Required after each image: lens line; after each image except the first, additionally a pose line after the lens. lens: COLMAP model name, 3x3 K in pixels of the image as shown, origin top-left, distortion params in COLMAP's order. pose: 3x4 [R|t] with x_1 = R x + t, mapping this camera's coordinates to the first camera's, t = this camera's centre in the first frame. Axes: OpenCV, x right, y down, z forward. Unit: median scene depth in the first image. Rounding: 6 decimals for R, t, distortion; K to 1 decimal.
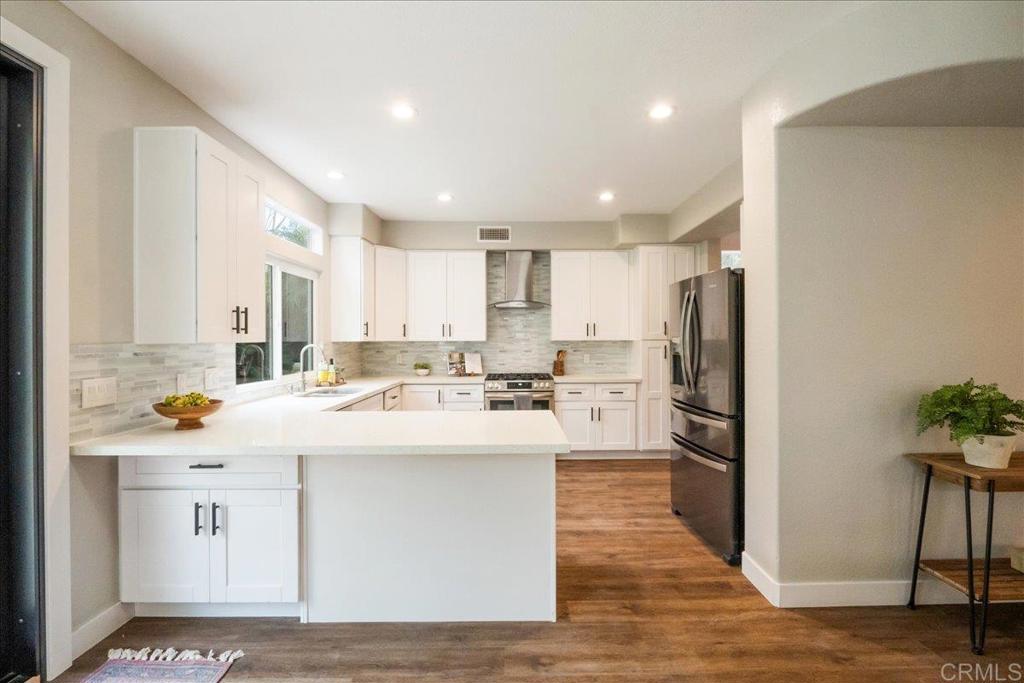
lens RADIAL K [[464.6, 0, 514.6], [0, 464.6, 340.2], [0, 0, 1]] dist [-0.014589, 0.001564]
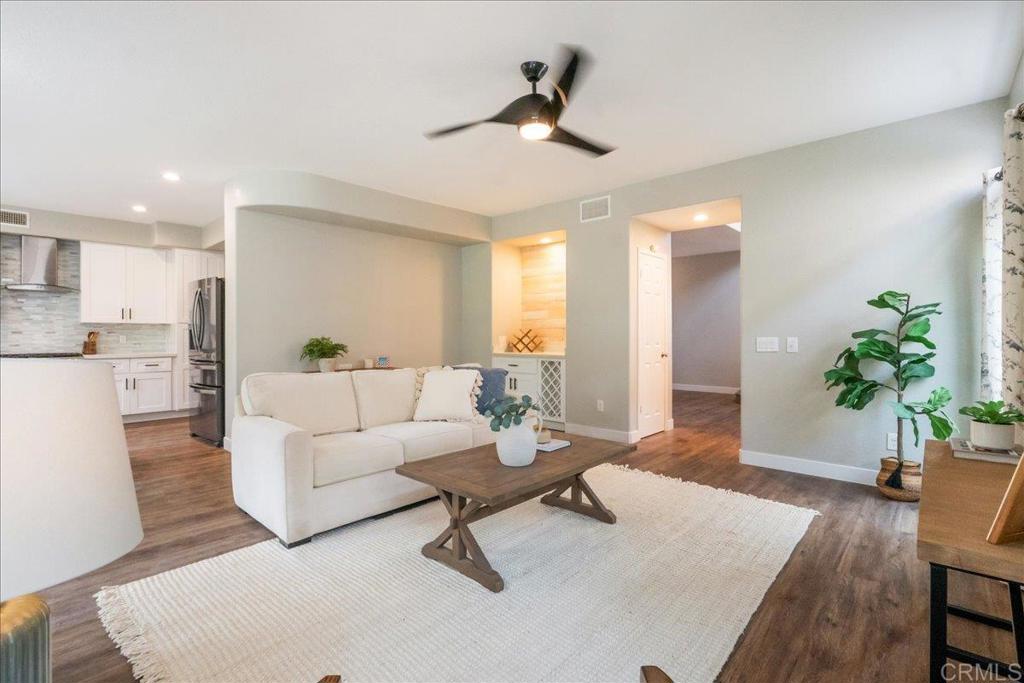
lens RADIAL K [[464.6, 0, 519.8], [0, 464.6, 335.3], [0, 0, 1]] dist [-0.014589, 0.001564]
pose [[0.669428, 0.000329, 0.742877, -0.035264], [-0.000004, 1.000000, -0.000440, 0.033775], [-0.742877, 0.000292, 0.669428, -0.541129]]
